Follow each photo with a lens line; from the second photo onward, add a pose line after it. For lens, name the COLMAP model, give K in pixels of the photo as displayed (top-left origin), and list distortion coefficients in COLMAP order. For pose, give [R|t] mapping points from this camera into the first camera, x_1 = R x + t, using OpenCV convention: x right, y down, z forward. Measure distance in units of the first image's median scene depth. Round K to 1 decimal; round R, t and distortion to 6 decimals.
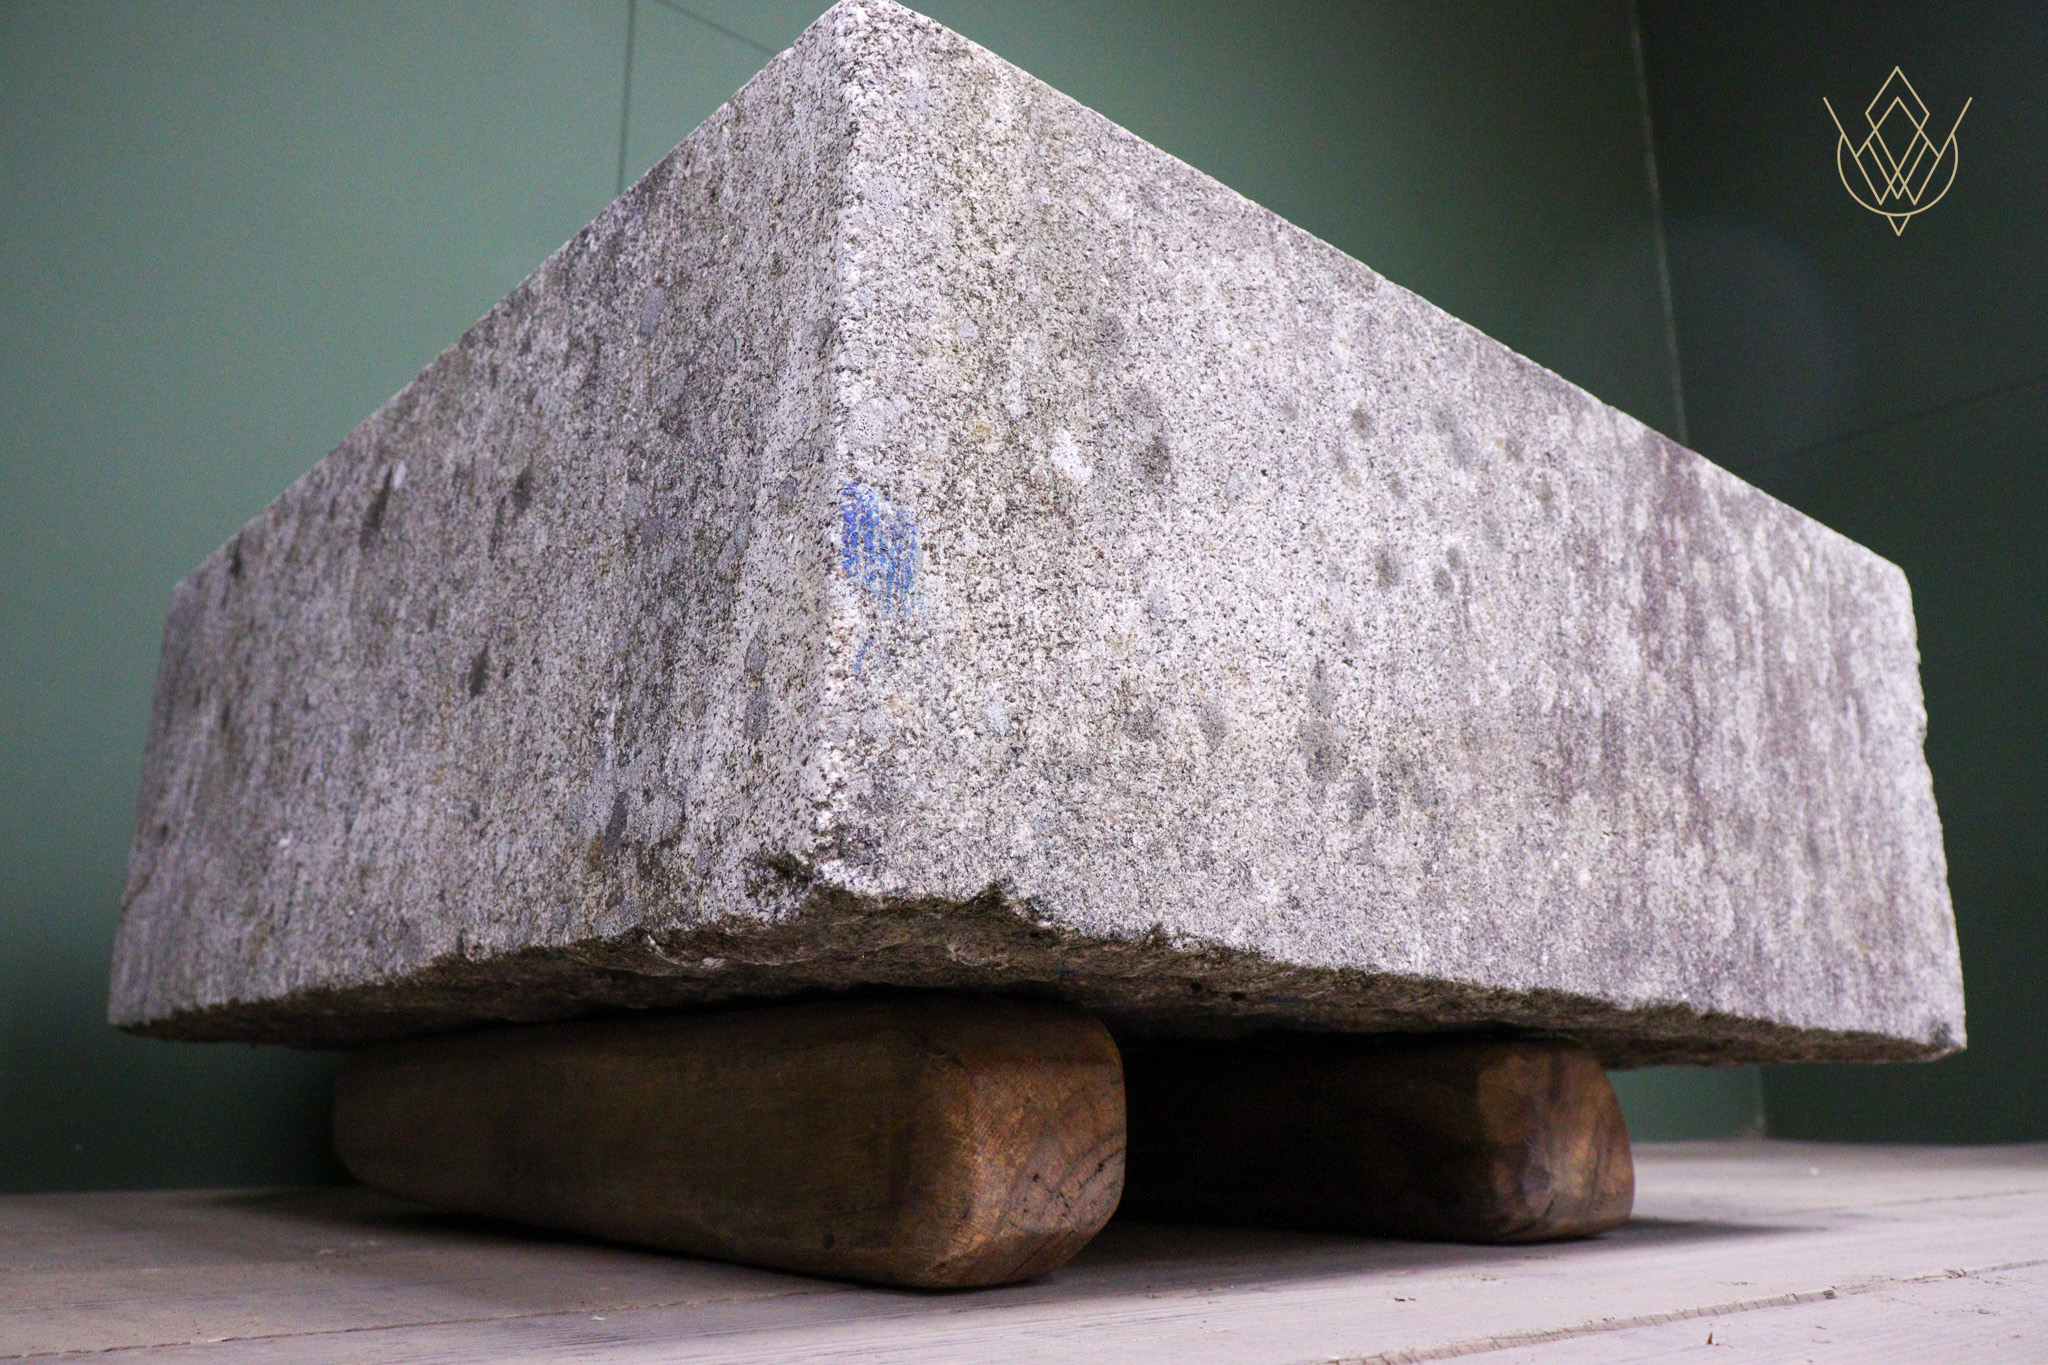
lens RADIAL K [[1620.9, 0, 1015.4], [0, 1620.9, 695.1], [0, 0, 1]] dist [-0.010283, 0.009487]
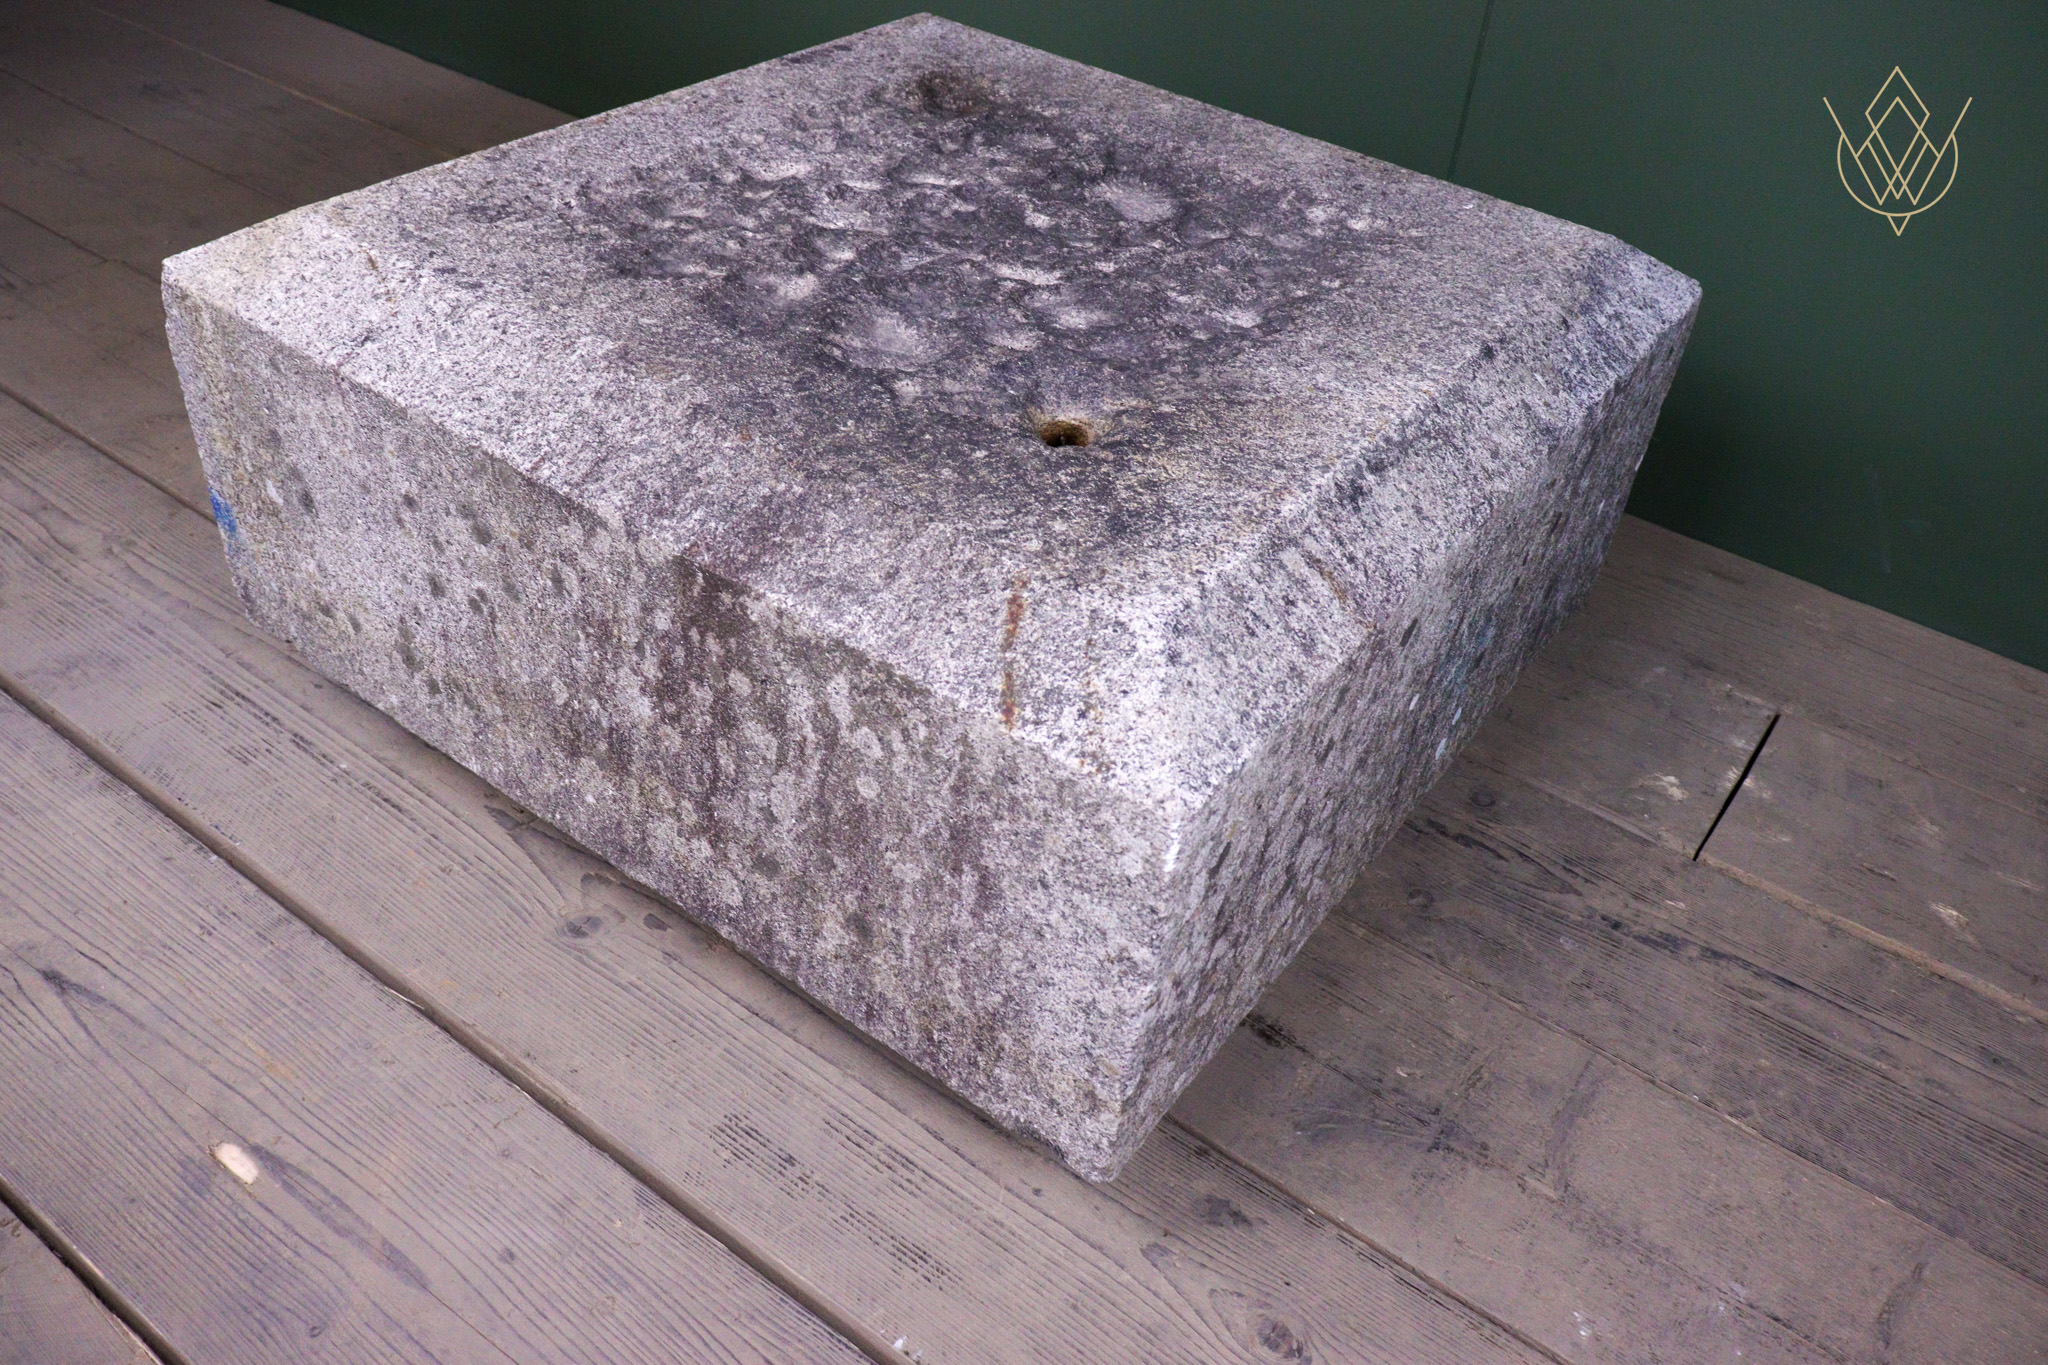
lens RADIAL K [[1620.9, 0, 1025.3], [0, 1620.9, 687.2], [0, 0, 1]] dist [-0.010283, 0.009487]
pose [[0.235797, 0.615614, -0.751944, 1.789240], [0.173078, 0.734788, 0.655843, -1.047451], [0.956265, -0.284791, 0.066712, 1.540606]]
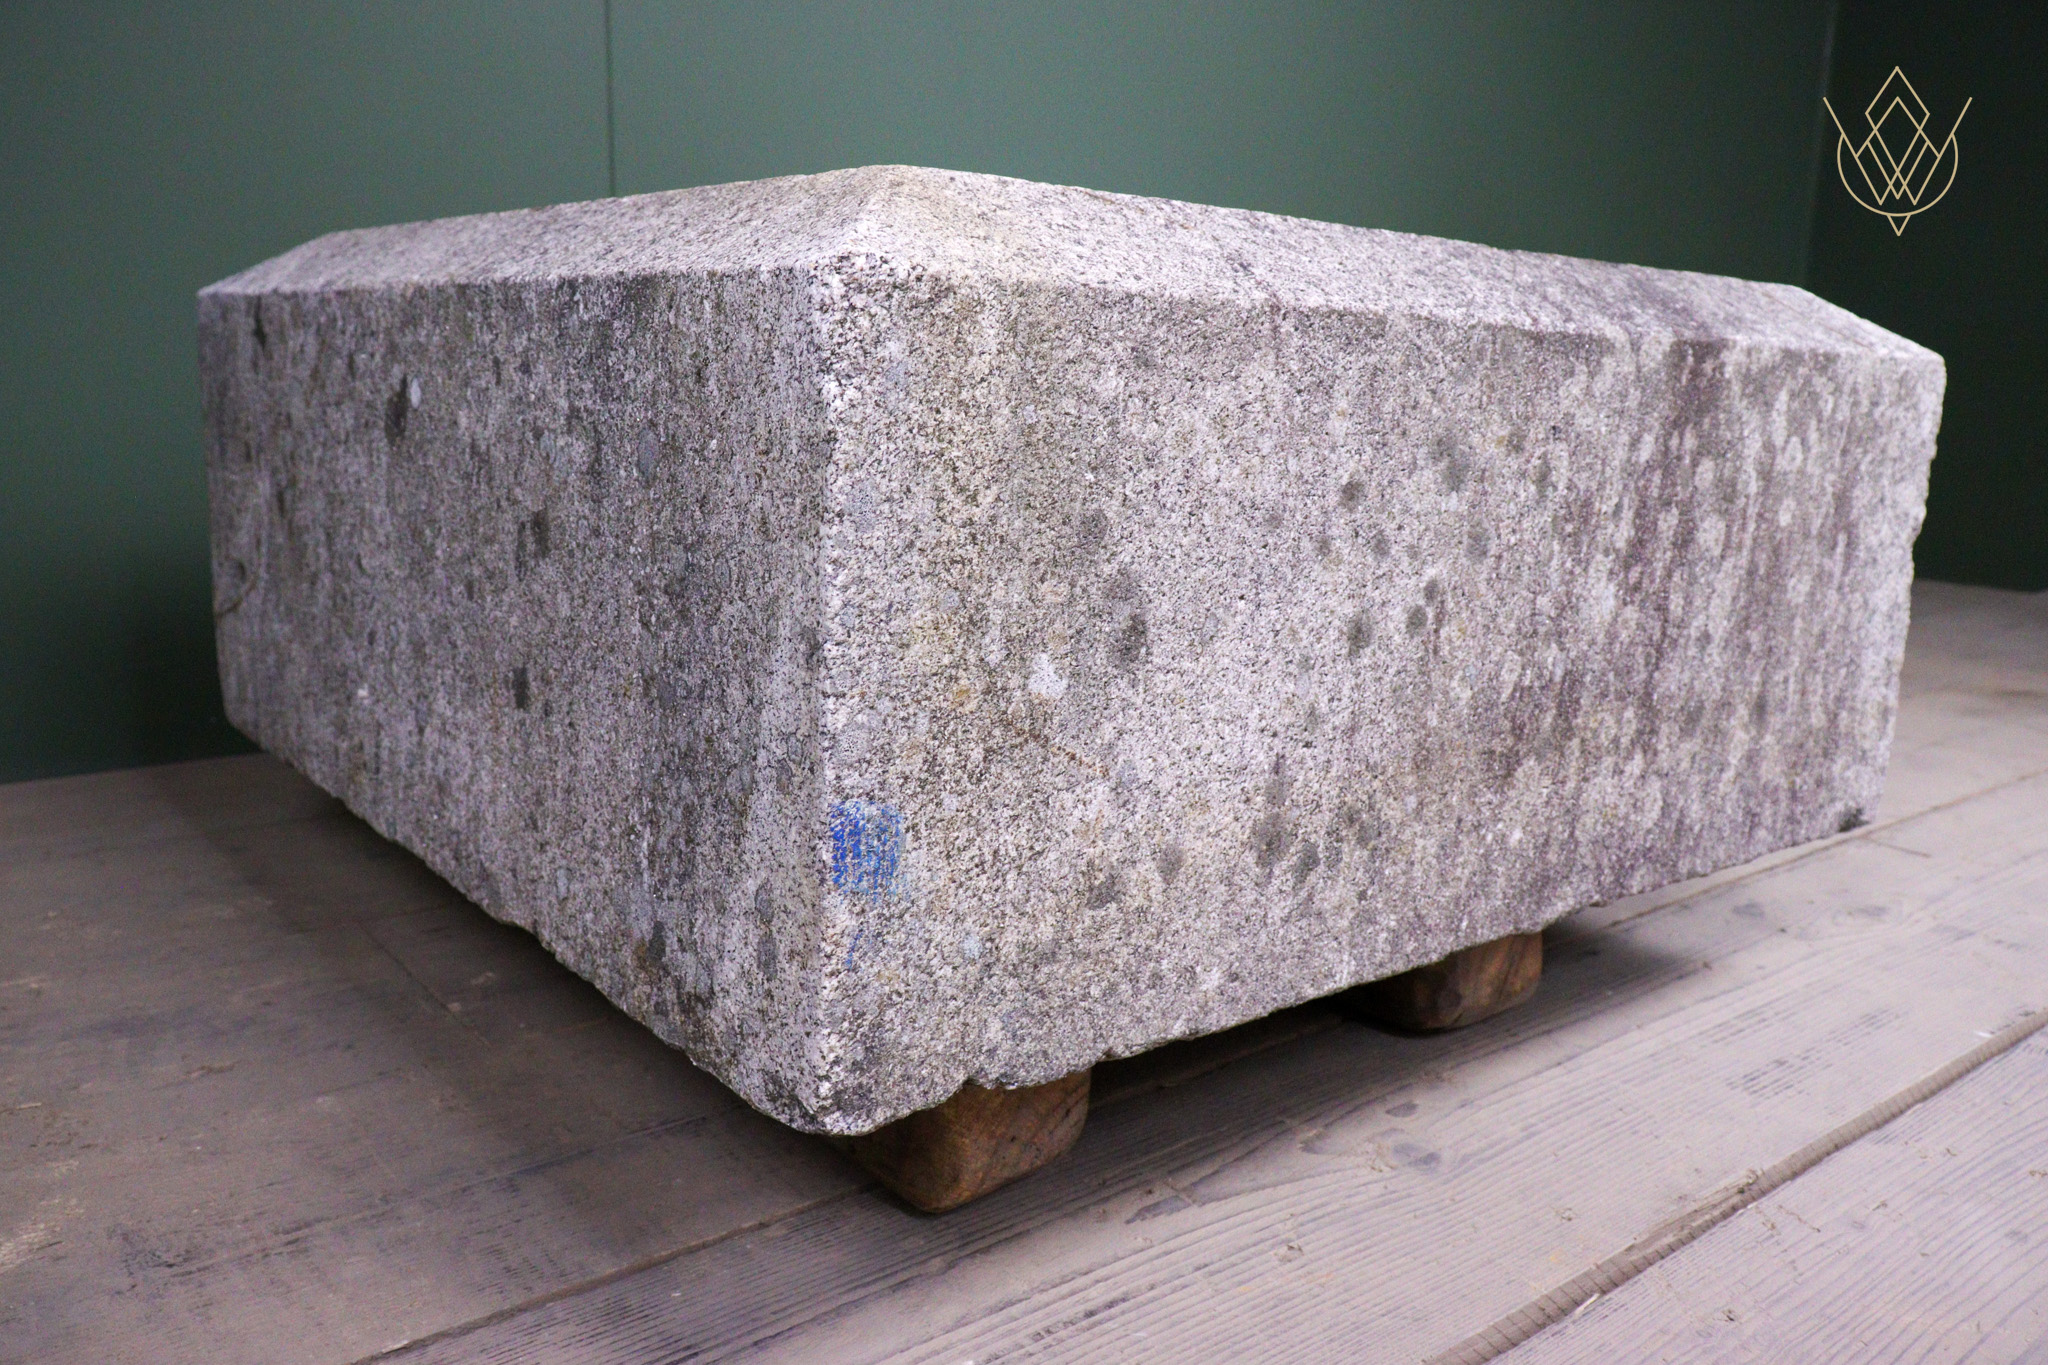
lens RADIAL K [[1620.9, 0, 1024.2], [0, 1620.9, 693.0], [0, 0, 1]] dist [-0.010283, 0.009487]
pose [[0.999257, 0.029308, -0.025037, 0.041114], [-0.015028, 0.894346, 0.447123, -0.553659], [0.035496, -0.446415, 0.894122, 0.030520]]
